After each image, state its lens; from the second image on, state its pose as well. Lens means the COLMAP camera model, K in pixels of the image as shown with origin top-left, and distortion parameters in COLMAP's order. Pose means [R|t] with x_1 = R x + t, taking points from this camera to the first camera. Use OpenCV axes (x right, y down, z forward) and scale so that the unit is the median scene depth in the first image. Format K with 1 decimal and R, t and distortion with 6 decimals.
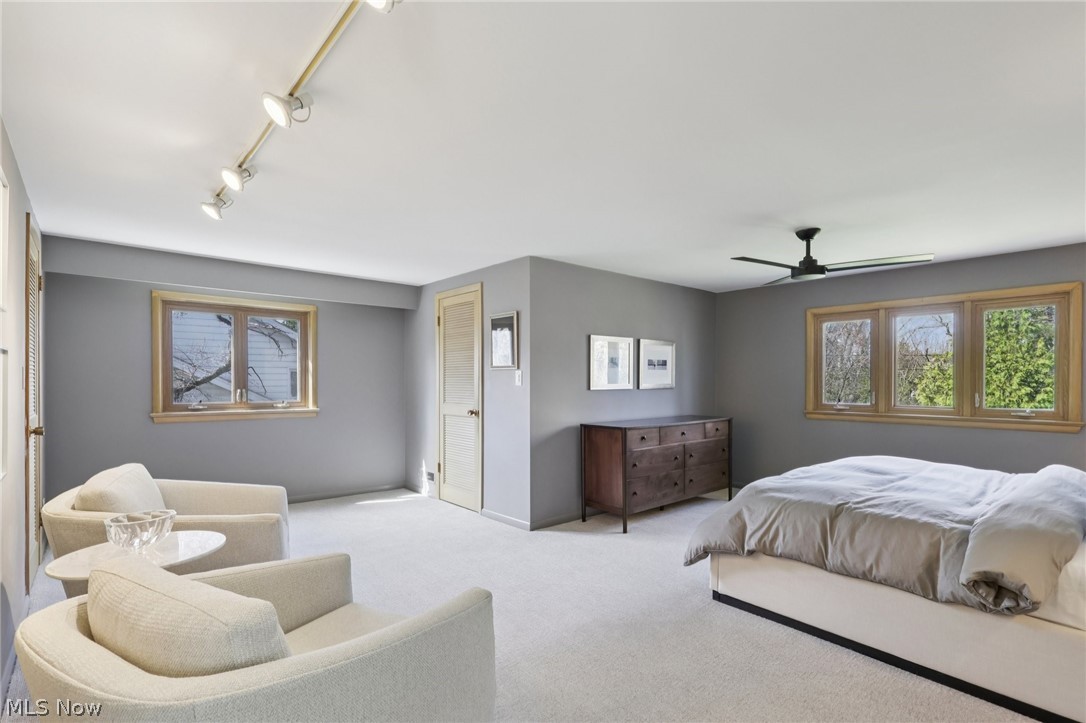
lens RADIAL K [[507.5, 0, 544.7], [0, 507.5, 368.6], [0, 0, 1]] dist [0.000669, 0.001161]
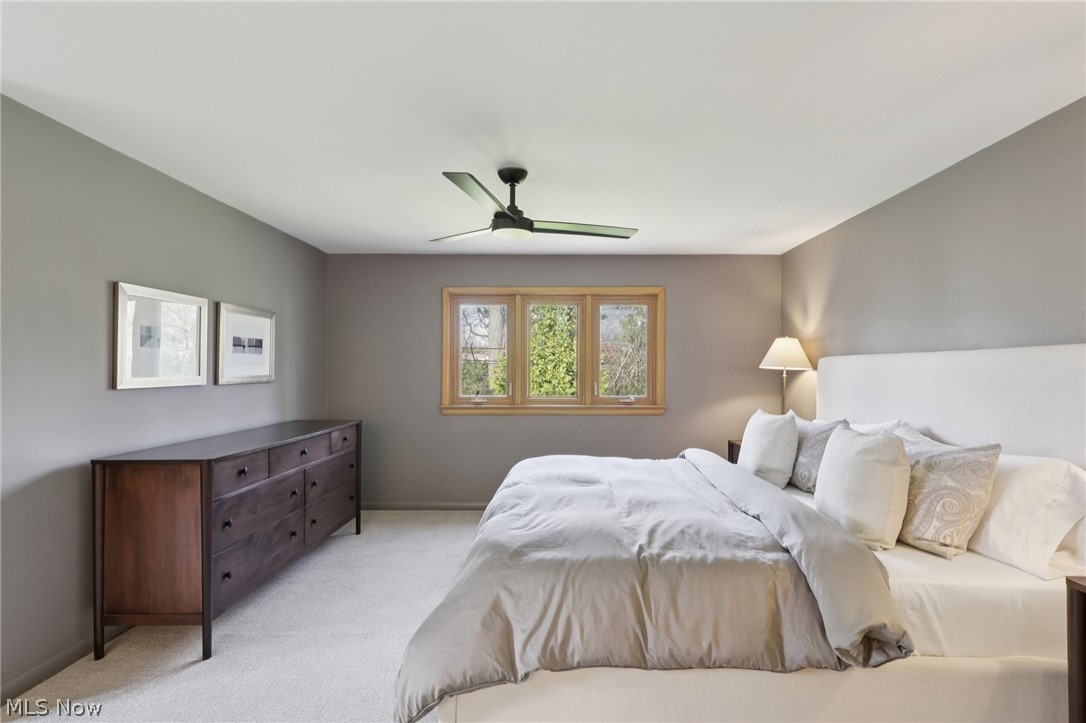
lens RADIAL K [[507.5, 0, 544.7], [0, 507.5, 368.6], [0, 0, 1]] dist [0.000669, 0.001161]
pose [[0.668690, 0.001926, 0.743538, -0.002336], [-0.016887, 0.999778, 0.012598, 0.008049], [-0.743349, -0.020980, 0.668574, 0.358929]]
